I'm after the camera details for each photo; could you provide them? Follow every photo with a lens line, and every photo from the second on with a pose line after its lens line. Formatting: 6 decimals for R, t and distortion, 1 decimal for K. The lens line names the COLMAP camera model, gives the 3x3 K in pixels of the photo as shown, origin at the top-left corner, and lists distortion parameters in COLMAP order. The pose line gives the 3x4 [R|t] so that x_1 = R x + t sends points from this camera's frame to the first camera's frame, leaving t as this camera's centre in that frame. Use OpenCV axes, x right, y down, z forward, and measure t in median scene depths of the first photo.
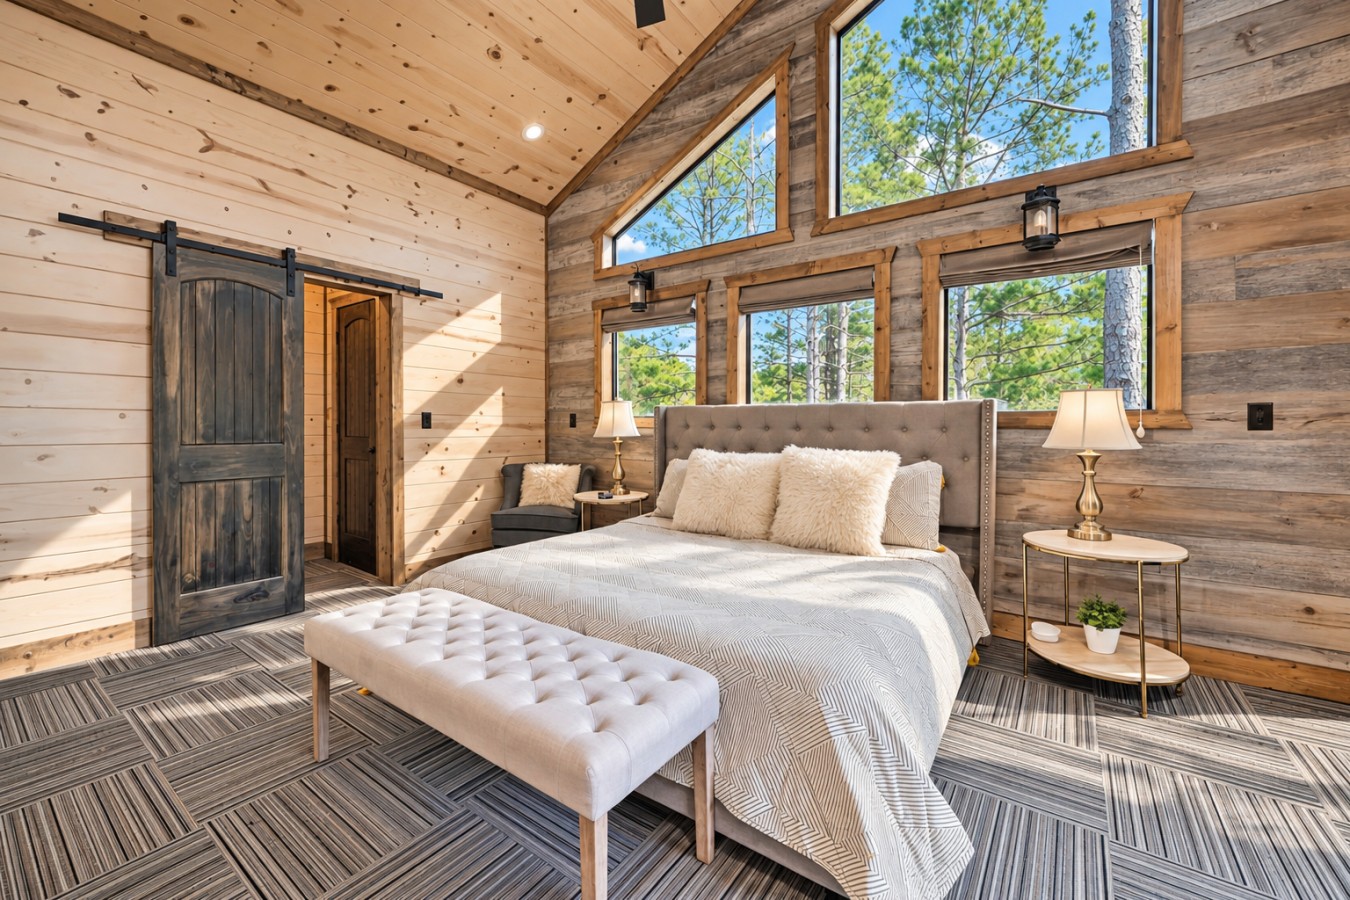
lens RADIAL K [[539.7, 0, 698.4], [0, 539.7, 453.1], [0, 0, 1]] dist [-0.000127, -0.000166]
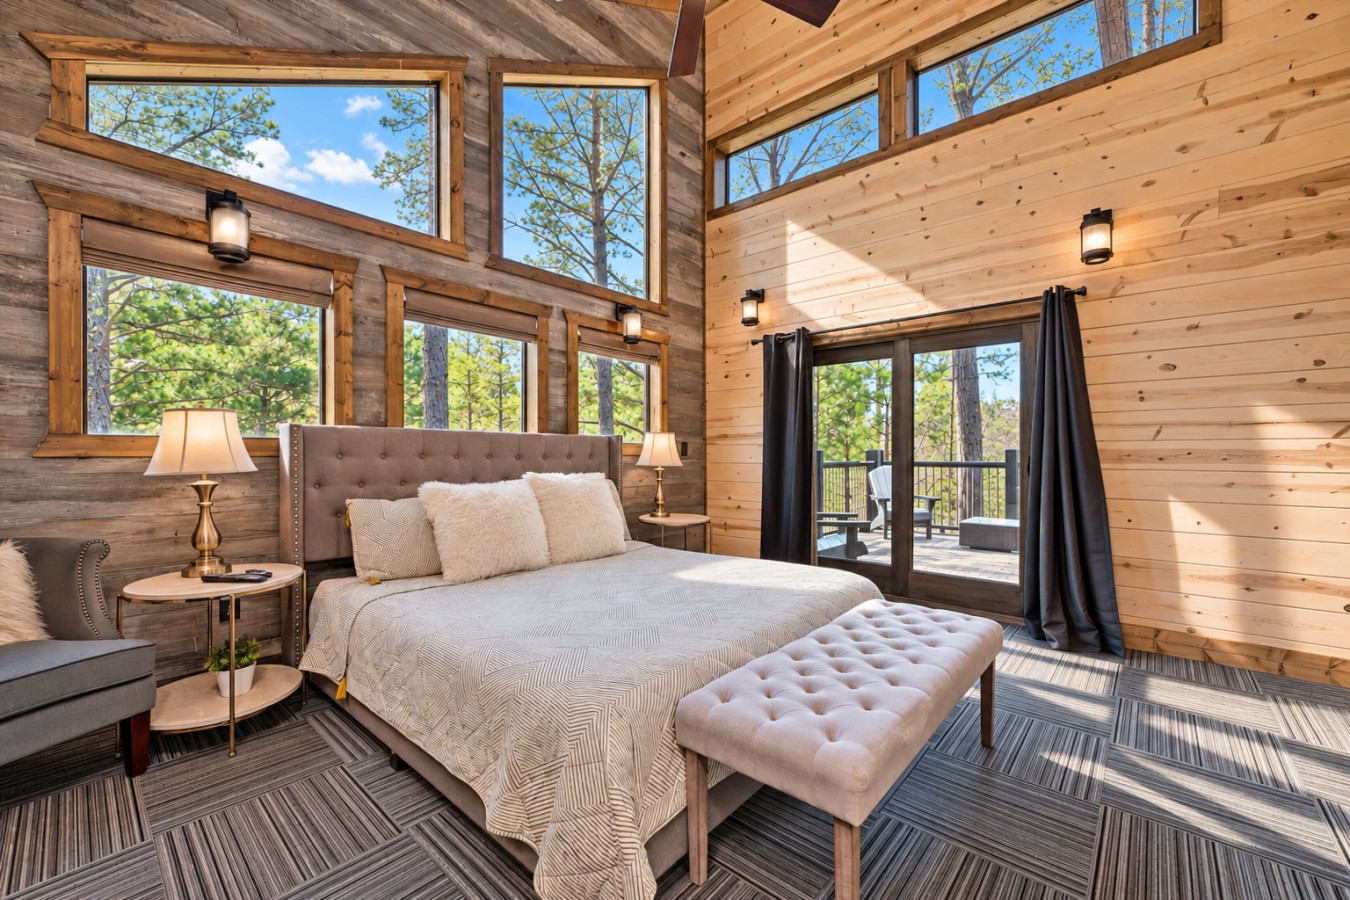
lens RADIAL K [[539.7, 0, 698.4], [0, 539.7, 453.1], [0, 0, 1]] dist [-0.000127, -0.000166]
pose [[0.104593, -0.002242, 0.994513, -0.751432], [0.052062, 0.998639, -0.003224, -0.028188], [-0.993151, 0.052114, 0.104567, 0.517204]]
